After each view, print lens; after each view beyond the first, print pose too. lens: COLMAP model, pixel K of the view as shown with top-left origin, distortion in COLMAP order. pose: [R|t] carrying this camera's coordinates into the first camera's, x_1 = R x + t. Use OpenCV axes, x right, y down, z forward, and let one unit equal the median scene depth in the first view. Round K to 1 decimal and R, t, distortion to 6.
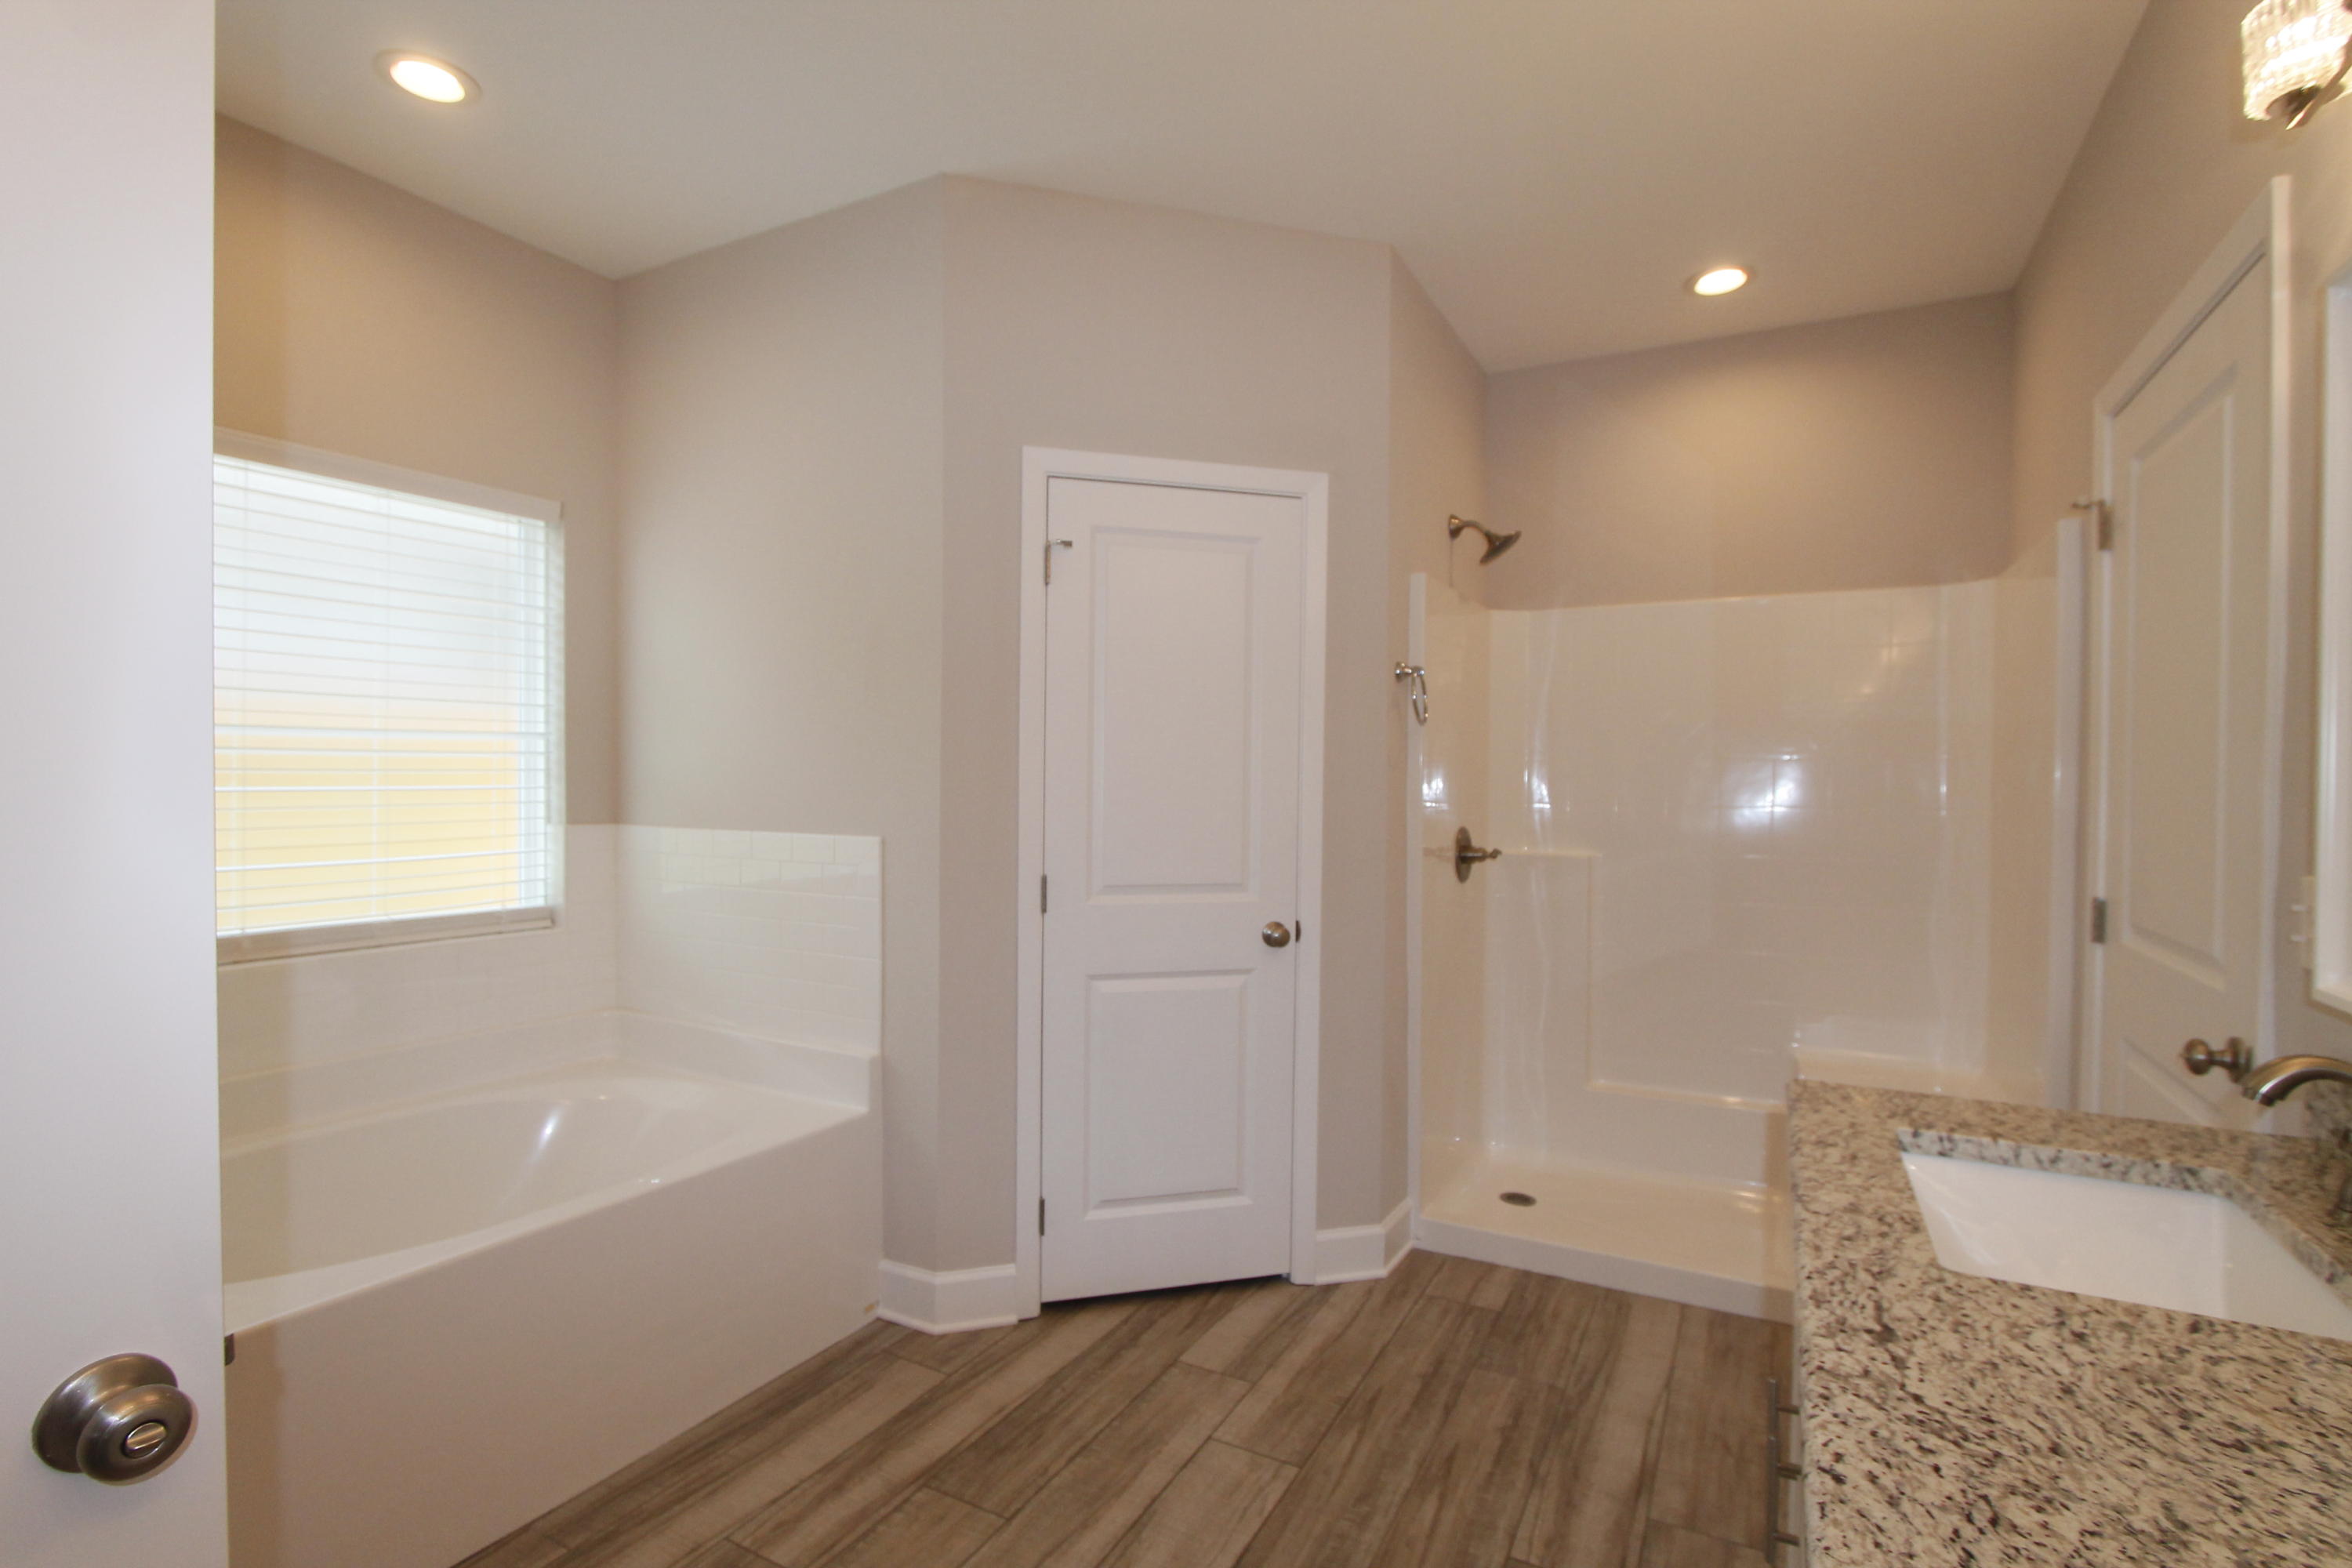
lens RADIAL K [[1086.9, 0, 1176.0], [0, 1086.9, 784.0], [0, 0, 1]] dist [-0.015886, 0.001451]
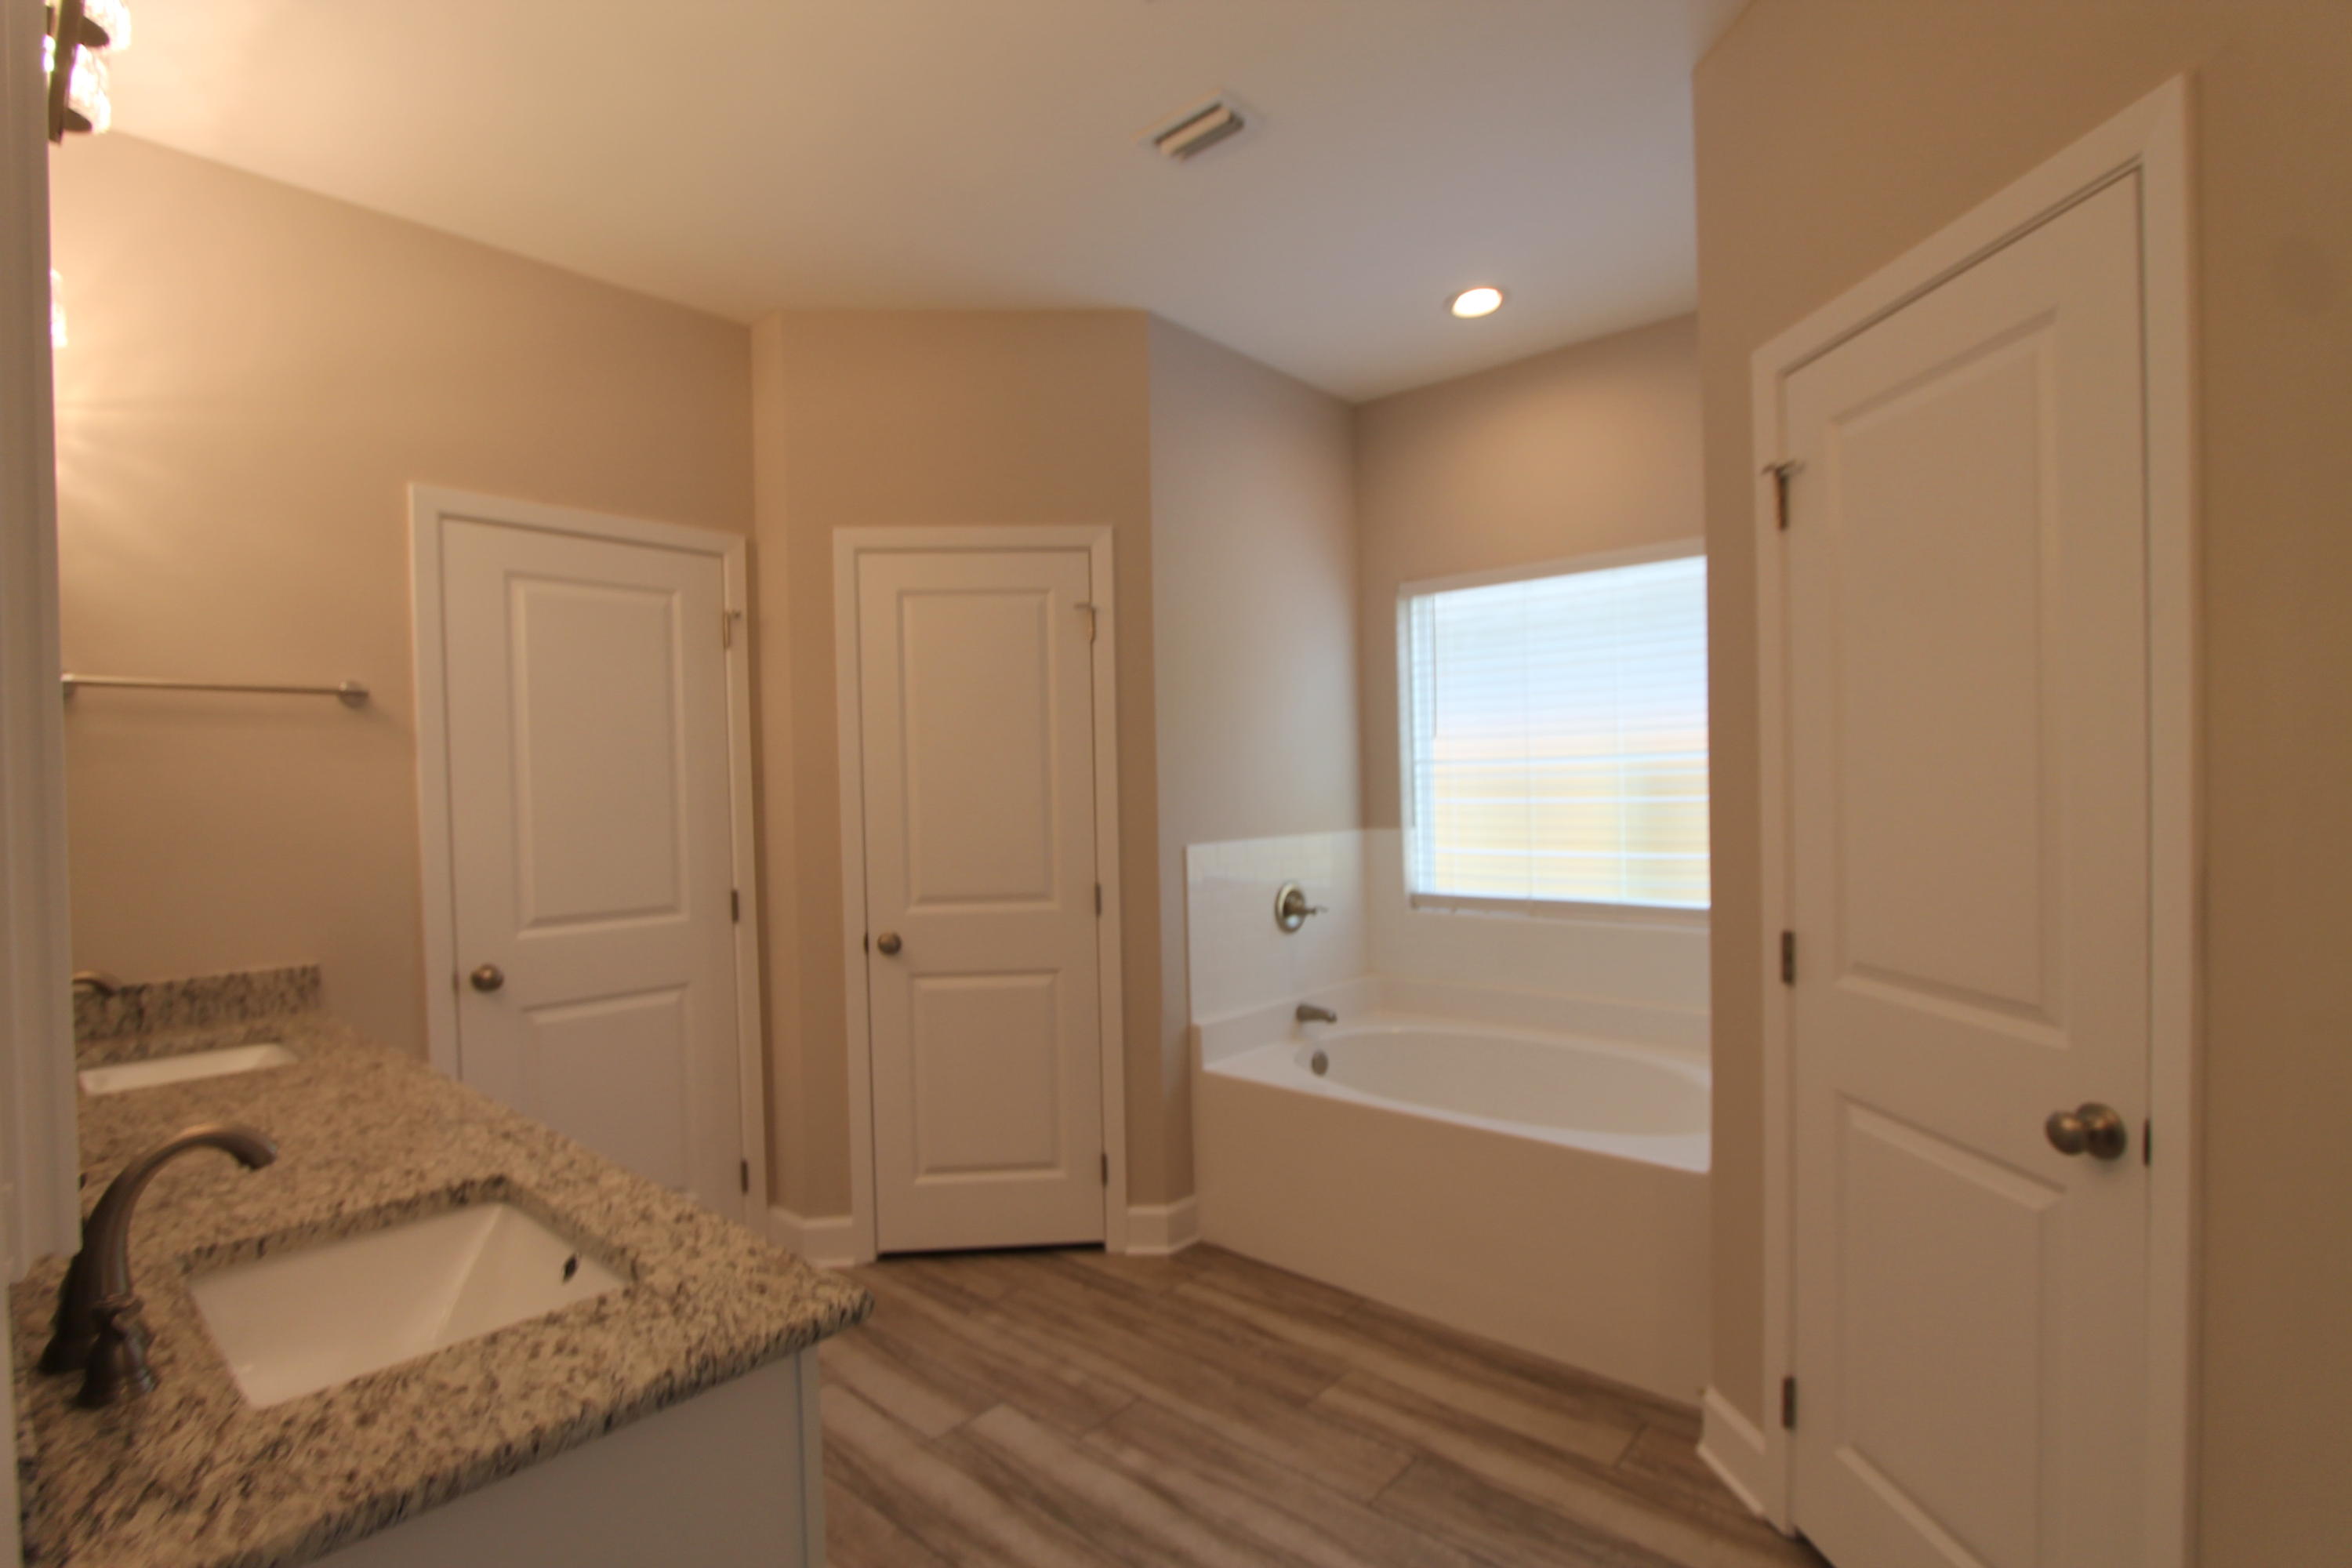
lens RADIAL K [[1086.9, 0, 1176.0], [0, 1086.9, 784.0], [0, 0, 1]] dist [-0.015886, 0.001451]
pose [[-0.207008, -0.008929, -0.978299, 0.901724], [0.015989, 0.999794, -0.012509, -0.017748], [0.978209, -0.018232, -0.206822, 1.016061]]
